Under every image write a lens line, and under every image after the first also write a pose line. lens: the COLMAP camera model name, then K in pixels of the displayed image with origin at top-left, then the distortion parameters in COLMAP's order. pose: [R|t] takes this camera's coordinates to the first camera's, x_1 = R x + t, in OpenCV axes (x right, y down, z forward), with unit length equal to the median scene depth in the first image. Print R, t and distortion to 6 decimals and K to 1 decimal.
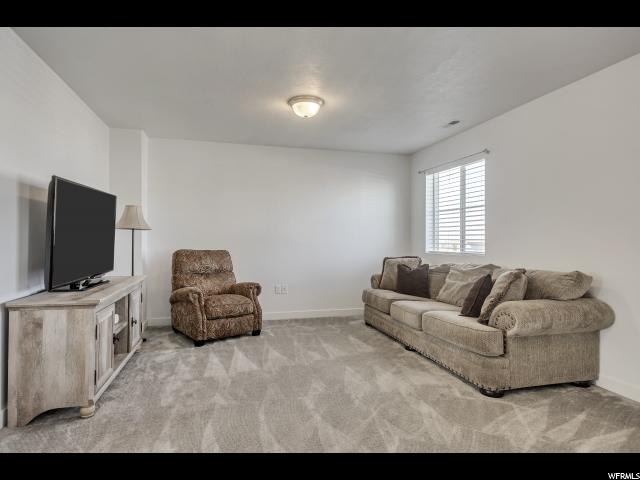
lens RADIAL K [[353.9, 0, 320.0], [0, 353.9, 240.0], [0, 0, 1]] dist [0.004383, 0.001163]
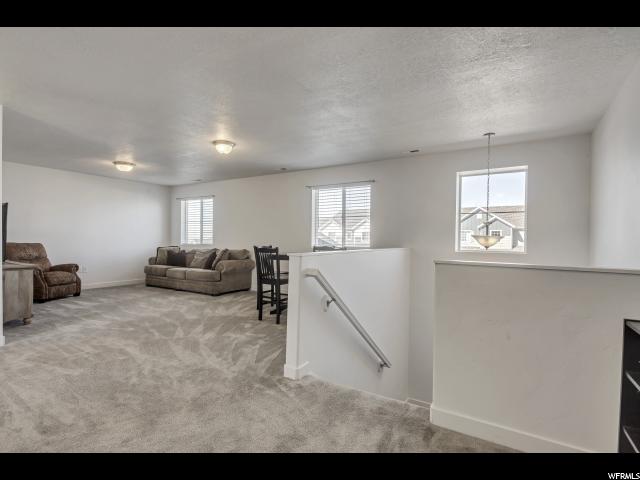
lens RADIAL K [[329.9, 0, 314.4], [0, 329.9, 239.7], [0, 0, 1]] dist [0.001181, 0.000530]
pose [[0.731053, 0.004116, 0.682309, -0.424493], [-0.009469, 0.999947, 0.004112, -0.001456], [-0.682255, -0.009467, 0.731053, -0.836302]]
